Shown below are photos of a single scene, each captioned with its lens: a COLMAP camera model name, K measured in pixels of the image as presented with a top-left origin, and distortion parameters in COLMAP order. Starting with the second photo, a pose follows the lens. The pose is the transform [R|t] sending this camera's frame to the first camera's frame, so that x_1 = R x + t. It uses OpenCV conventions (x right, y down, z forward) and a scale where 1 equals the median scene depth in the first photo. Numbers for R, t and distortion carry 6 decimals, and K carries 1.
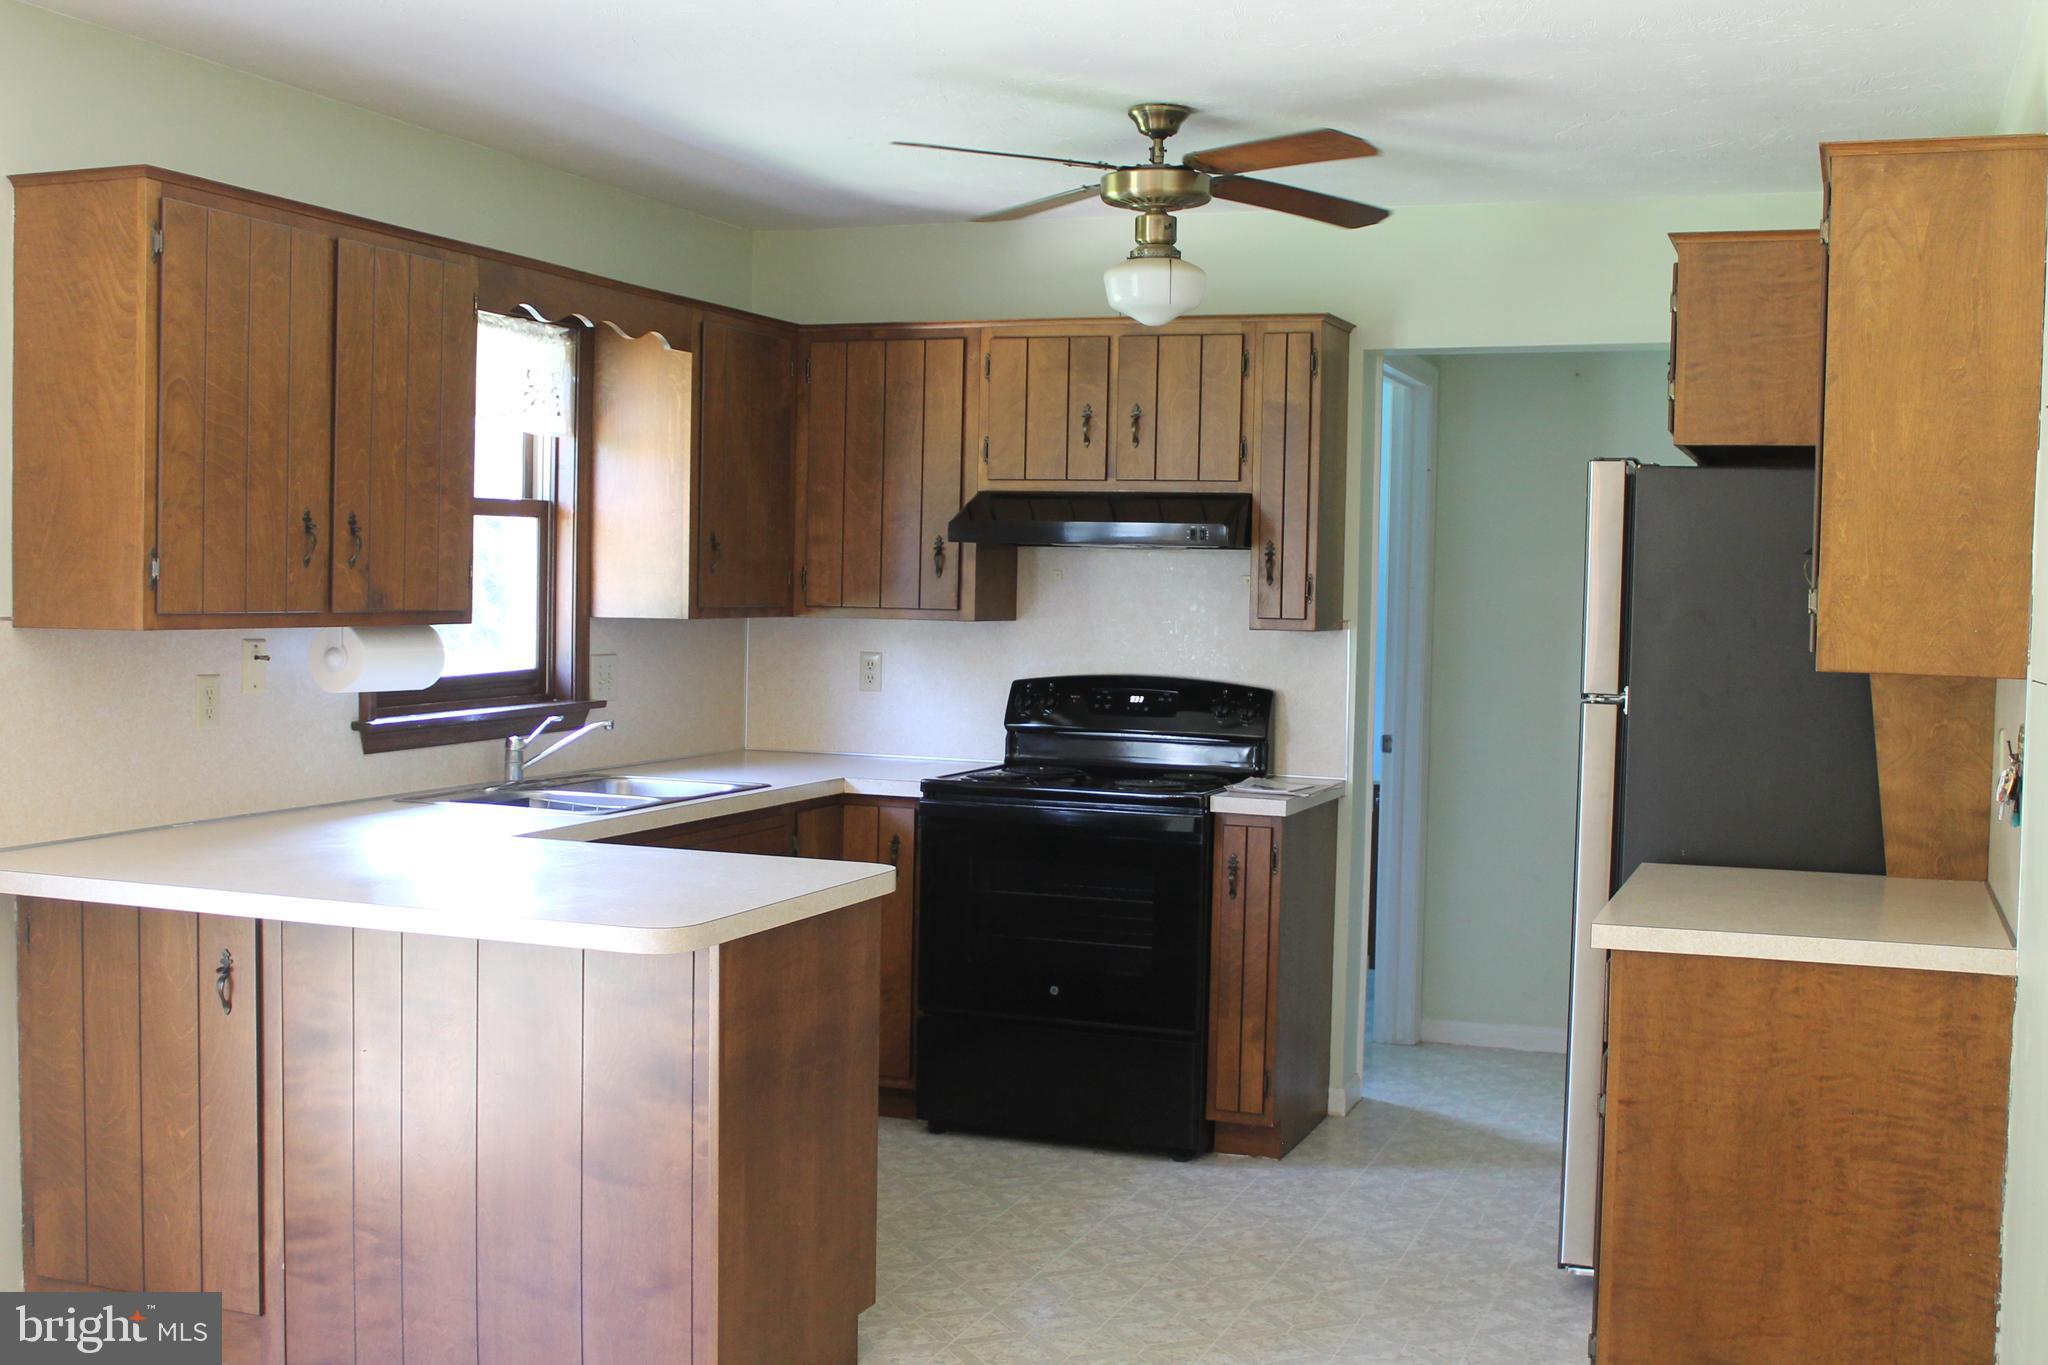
lens RADIAL K [[2367.3, 0, 1024.0], [0, 2367.3, 682.5], [0, 0, 1]] dist [-0.226846, 0.011041]
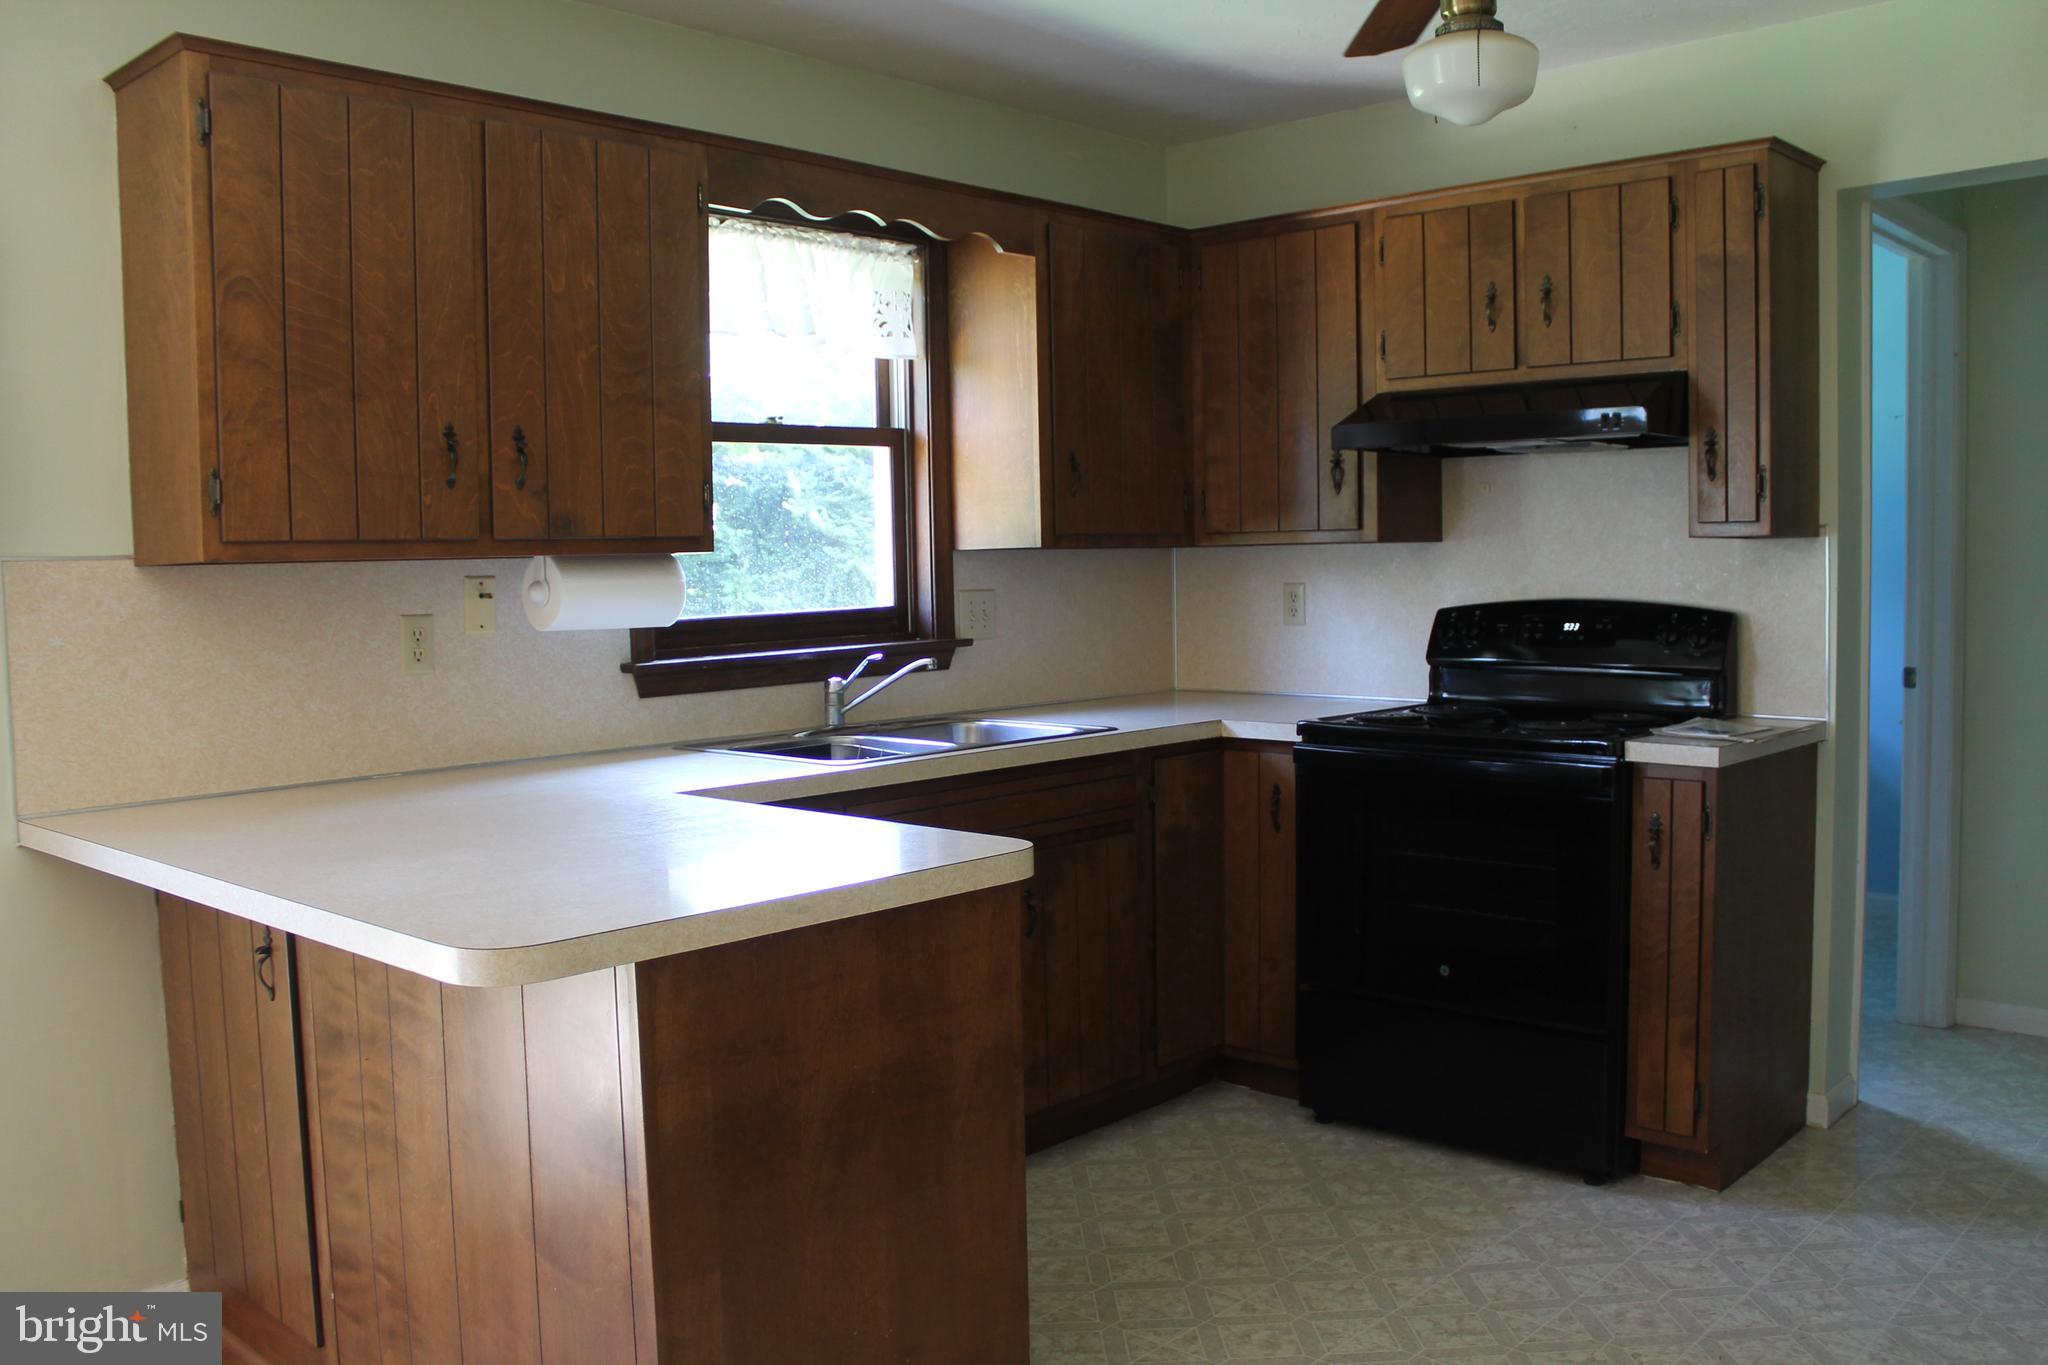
lens RADIAL K [[1743.4, 0, 1024.0], [0, 1743.4, 682.5], [0, 0, 1]] dist [-0.174234, 0.123025]
pose [[0.919447, -0.009467, -0.393099, 0.116987], [0.018403, 0.999651, 0.018968, 0.012635], [0.392782, -0.024674, 0.919300, 0.374367]]
